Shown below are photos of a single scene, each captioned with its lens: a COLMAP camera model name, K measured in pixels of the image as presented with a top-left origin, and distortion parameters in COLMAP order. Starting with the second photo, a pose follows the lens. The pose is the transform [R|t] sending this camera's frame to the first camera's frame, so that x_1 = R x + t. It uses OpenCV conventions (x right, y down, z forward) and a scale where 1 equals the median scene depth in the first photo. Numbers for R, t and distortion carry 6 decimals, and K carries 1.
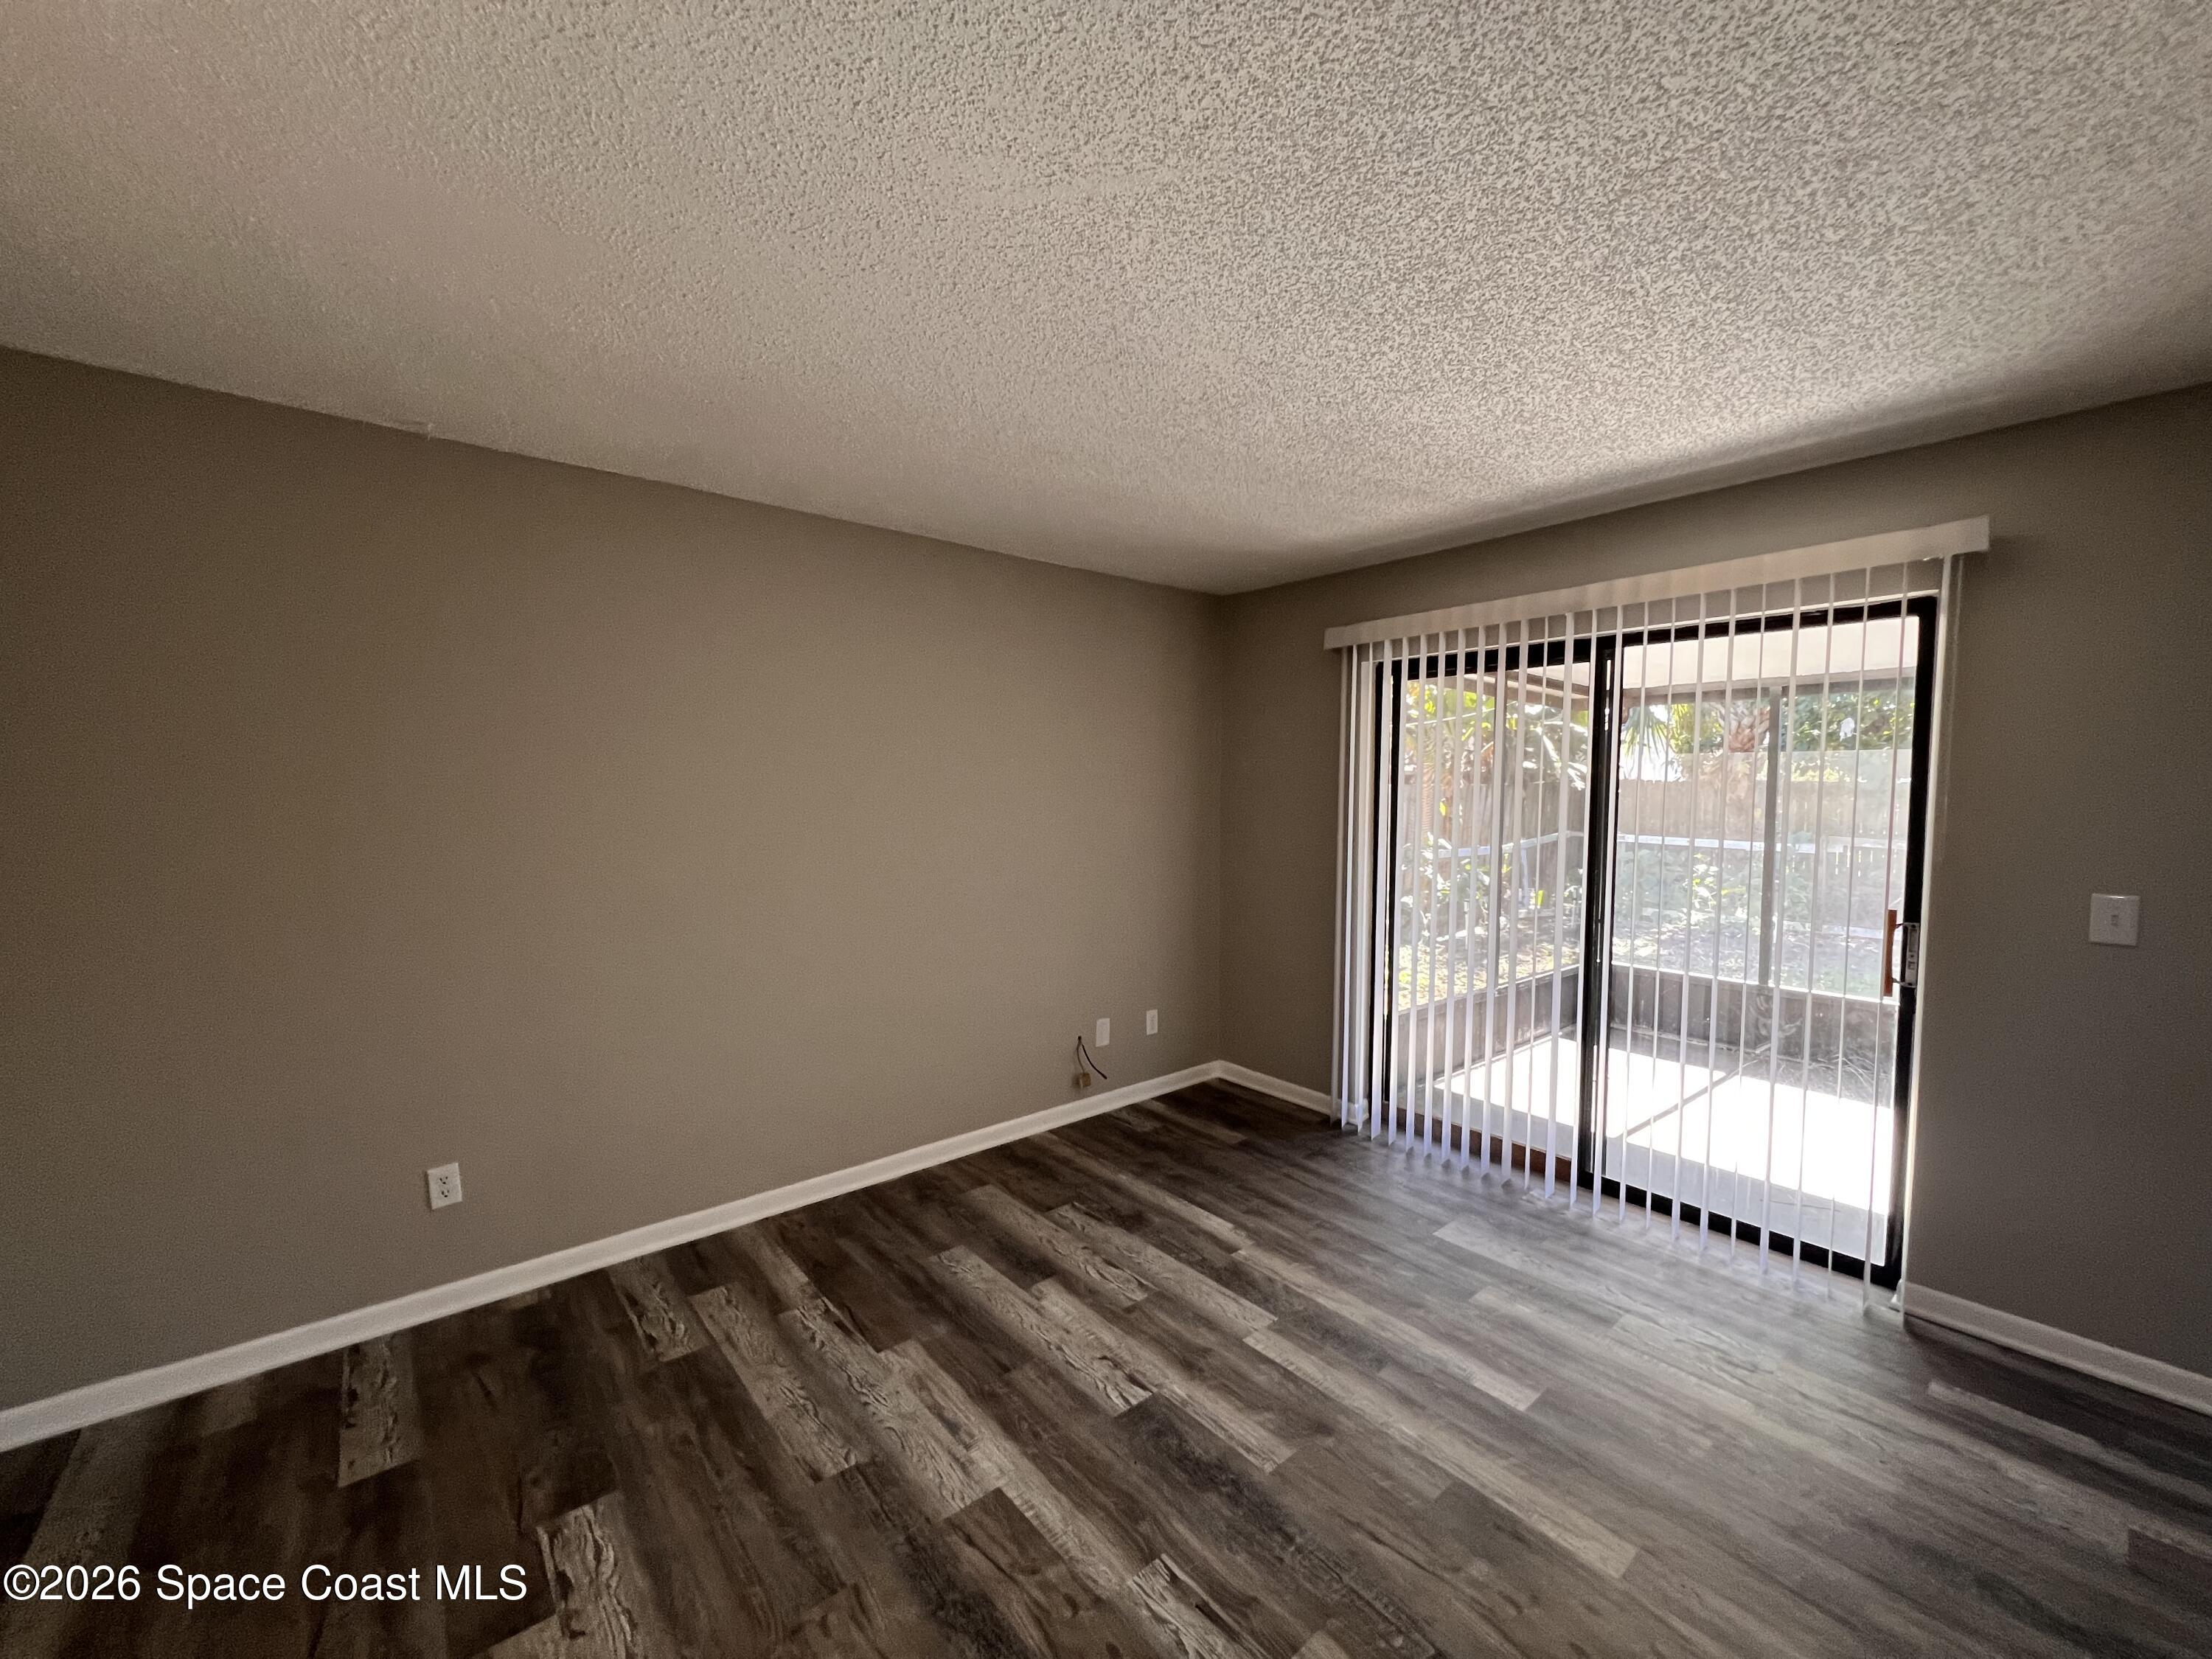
lens RADIAL K [[880.3, 0, 1094.3], [0, 880.3, 841.3], [0, 0, 1]] dist [-0.000165, 0.000379]
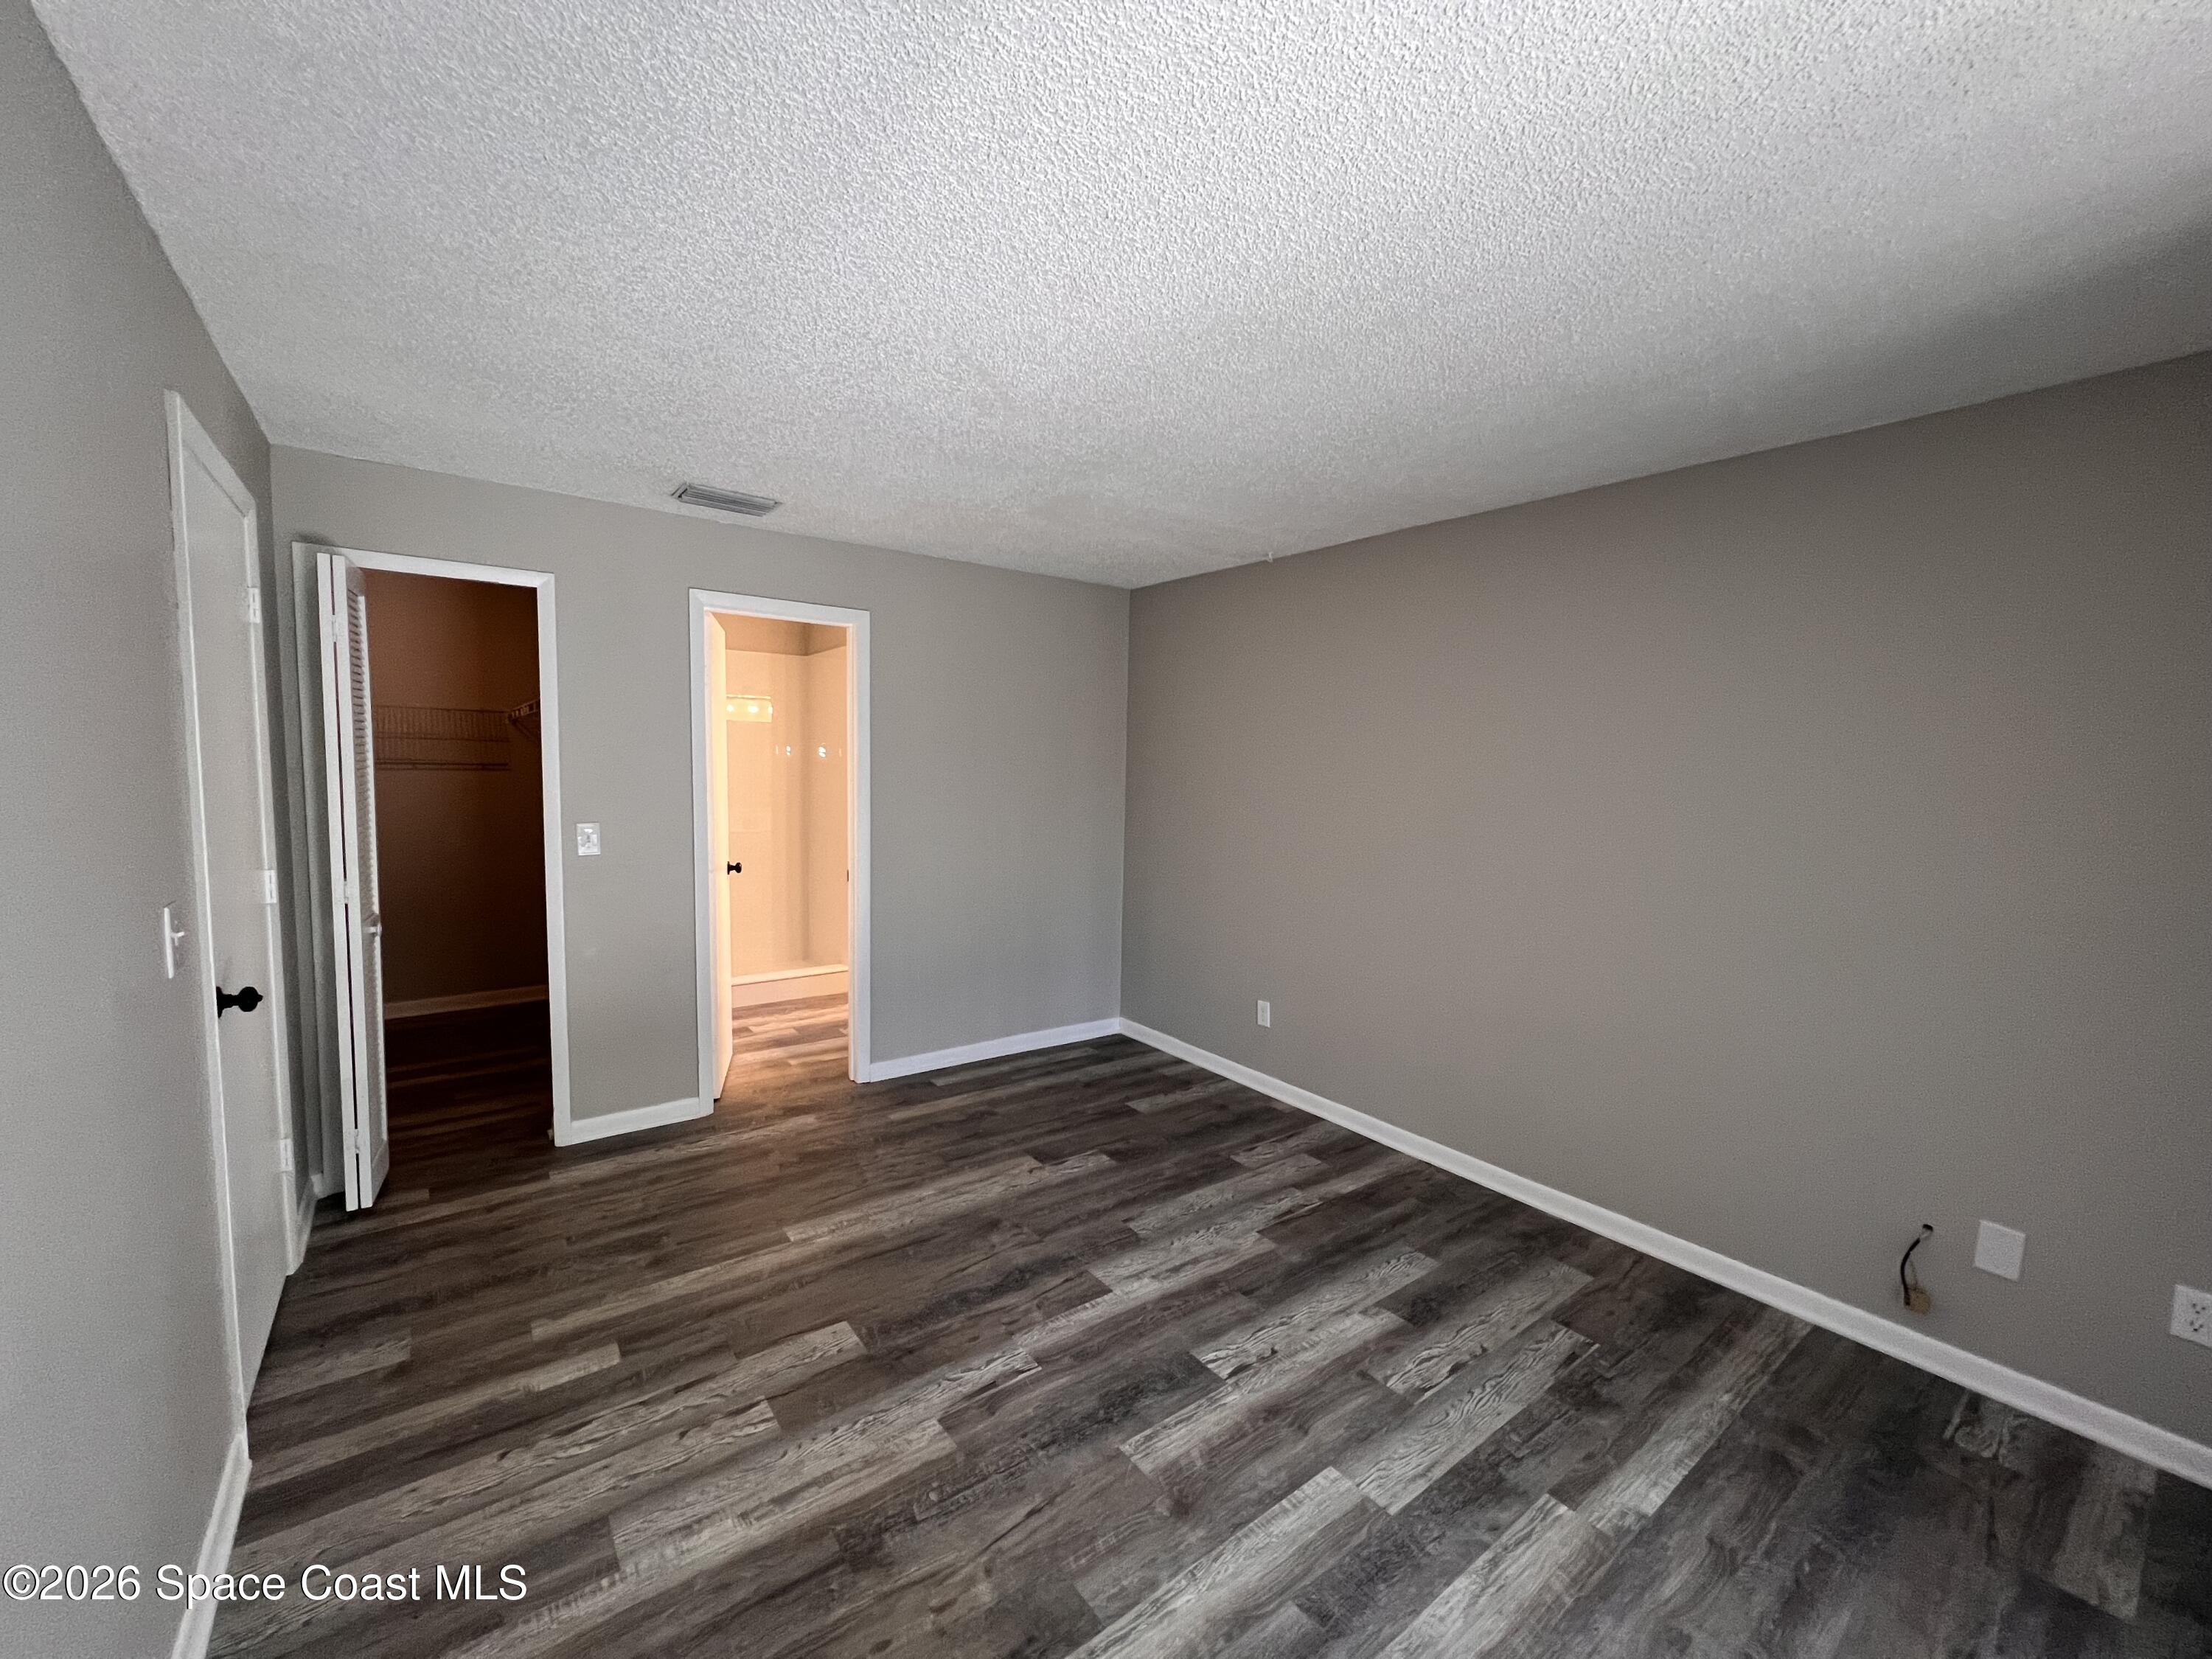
lens RADIAL K [[880.3, 0, 1102.1], [0, 880.3, 832.0], [0, 0, 1]] dist [-0.000165, 0.000379]
pose [[-0.042464, 0.076991, -0.996127, 0.919418], [-0.088510, 0.992816, 0.080508, -0.049063], [0.995170, 0.091586, -0.035344, 0.761795]]
